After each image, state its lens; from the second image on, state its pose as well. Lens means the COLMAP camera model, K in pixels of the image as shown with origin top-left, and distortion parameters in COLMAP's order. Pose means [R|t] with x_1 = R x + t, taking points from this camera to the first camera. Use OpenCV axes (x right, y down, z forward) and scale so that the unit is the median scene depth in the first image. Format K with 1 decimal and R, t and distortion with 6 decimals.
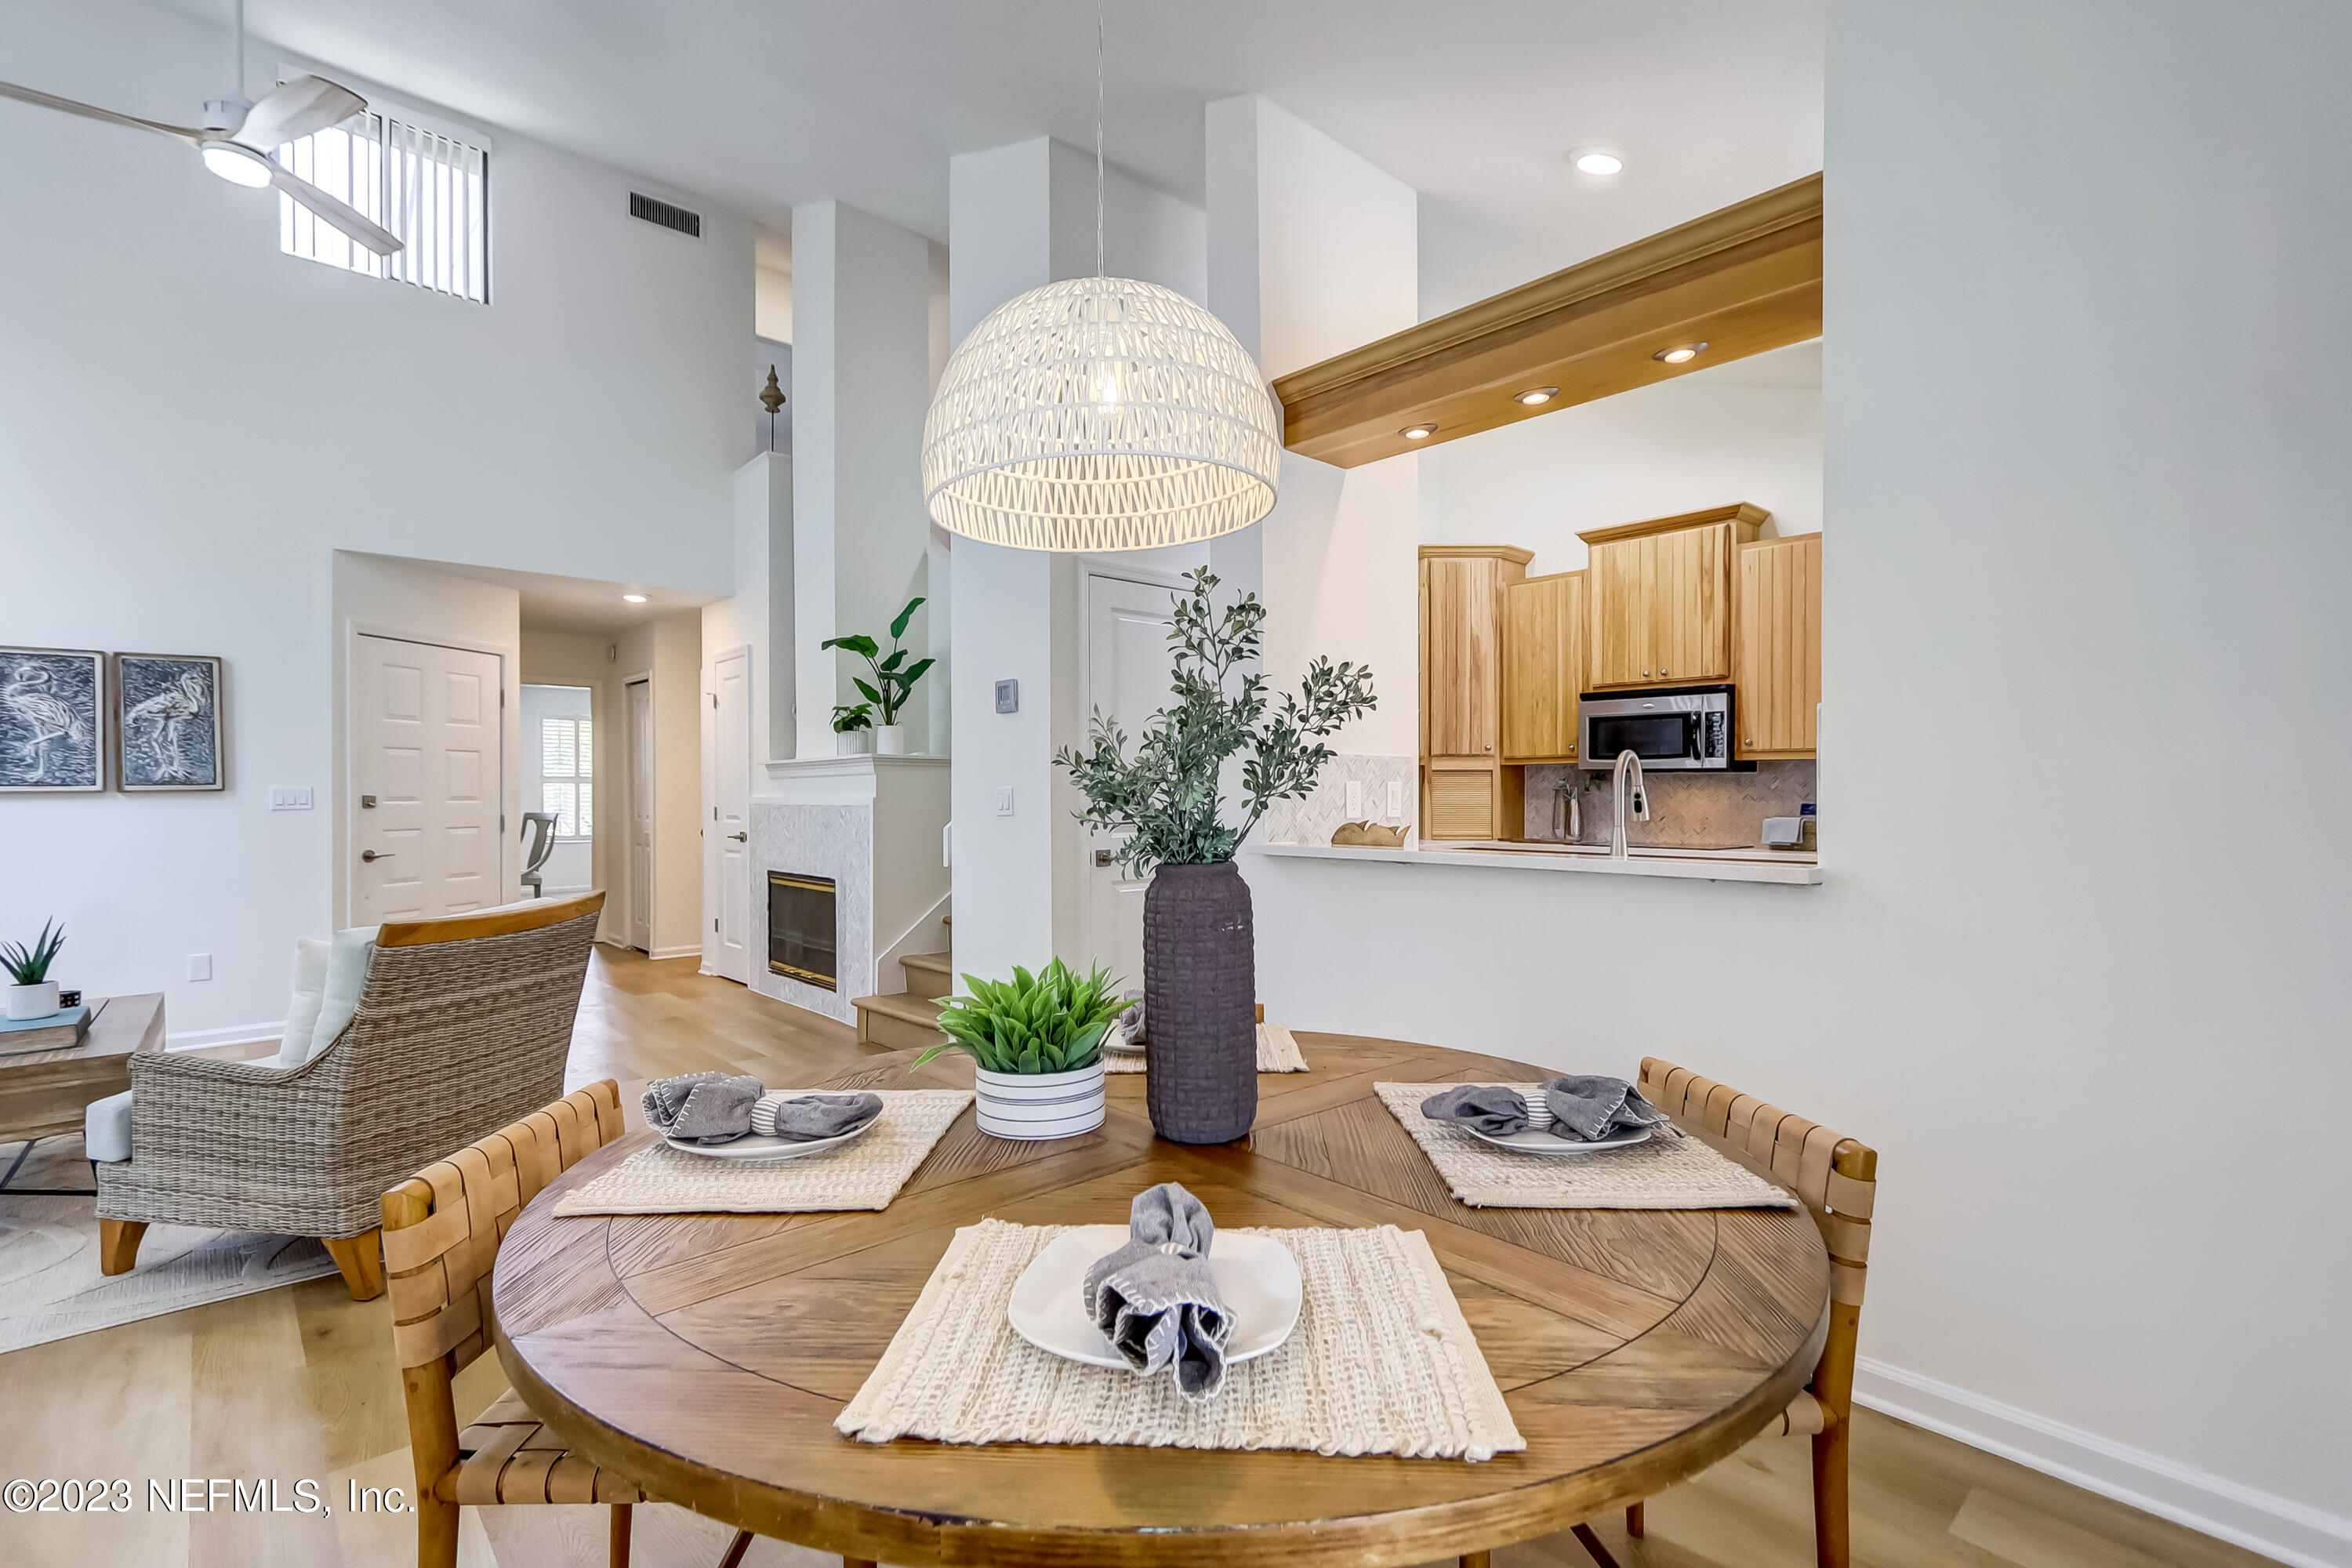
lens RADIAL K [[1066.2, 0, 1173.7], [0, 1066.2, 795.4], [0, 0, 1]] dist [-0.001288, -0.000125]
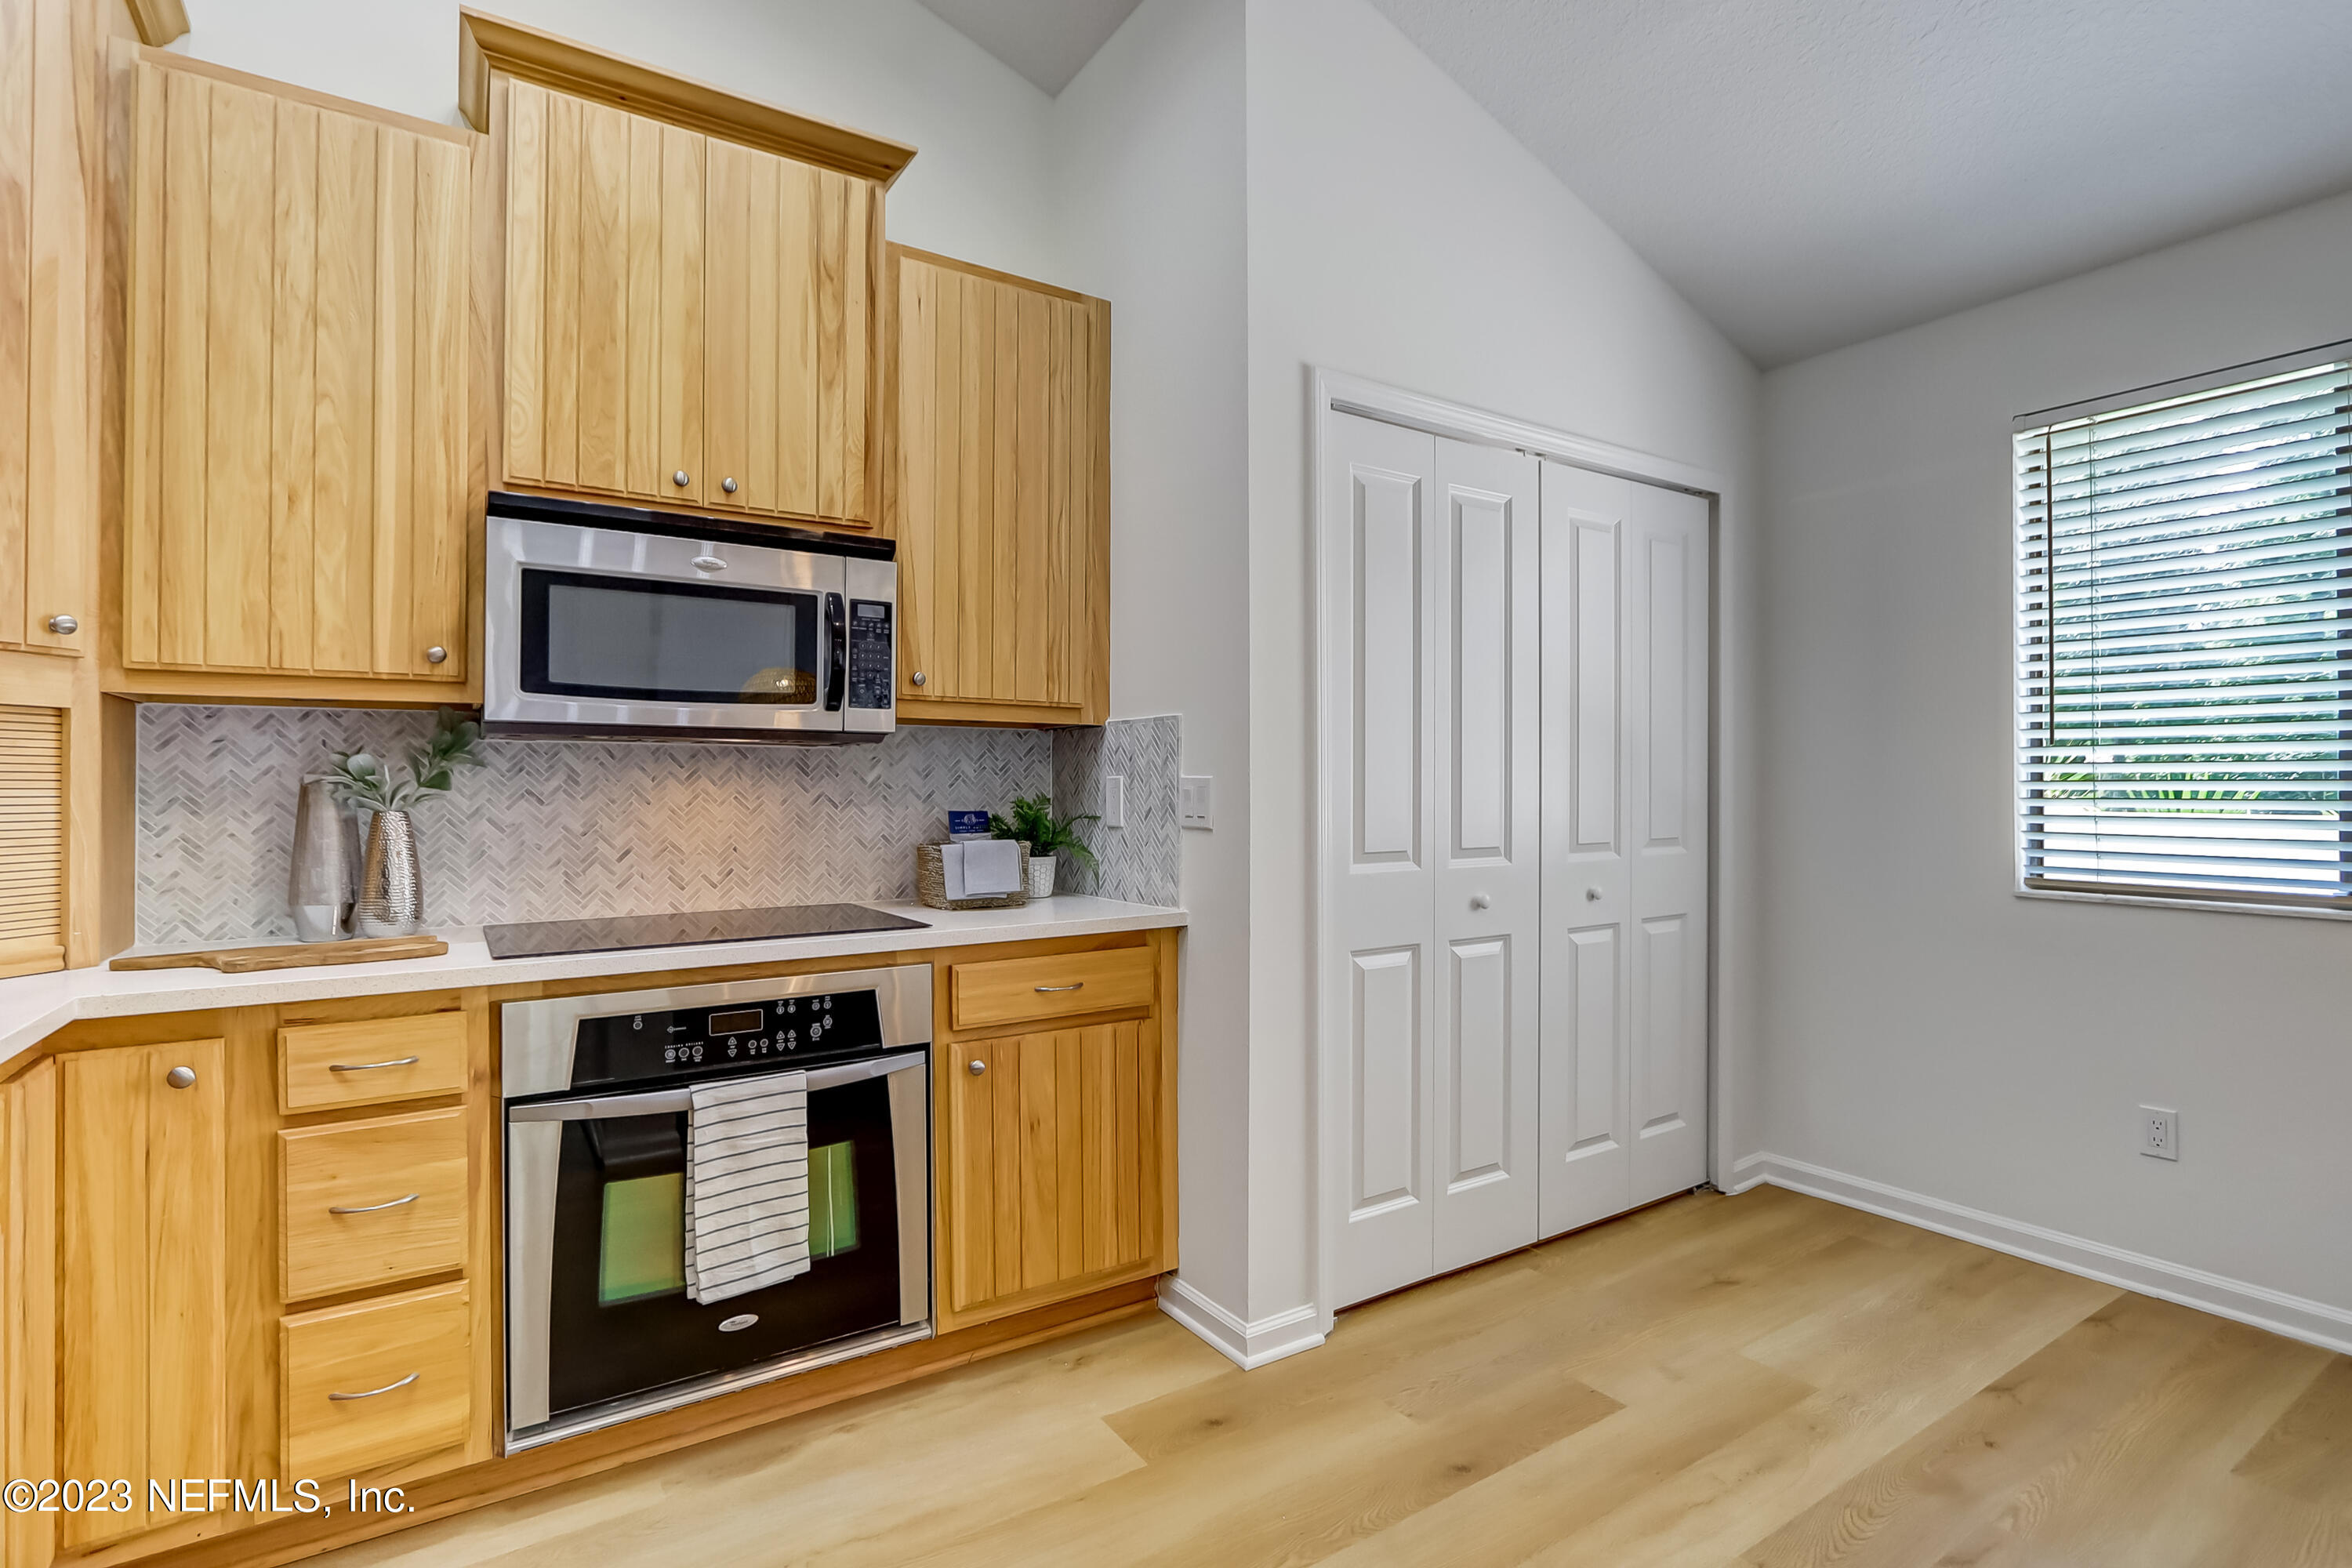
lens RADIAL K [[1117.8, 0, 1148.7], [0, 1117.8, 773.4], [0, 0, 1]] dist [-0.003745, -0.000465]
pose [[0.173530, 0.011663, 0.984760, 0.077592], [0.005699, 0.999901, -0.012847, -0.002445], [-0.984812, 0.007842, 0.173446, 0.757918]]
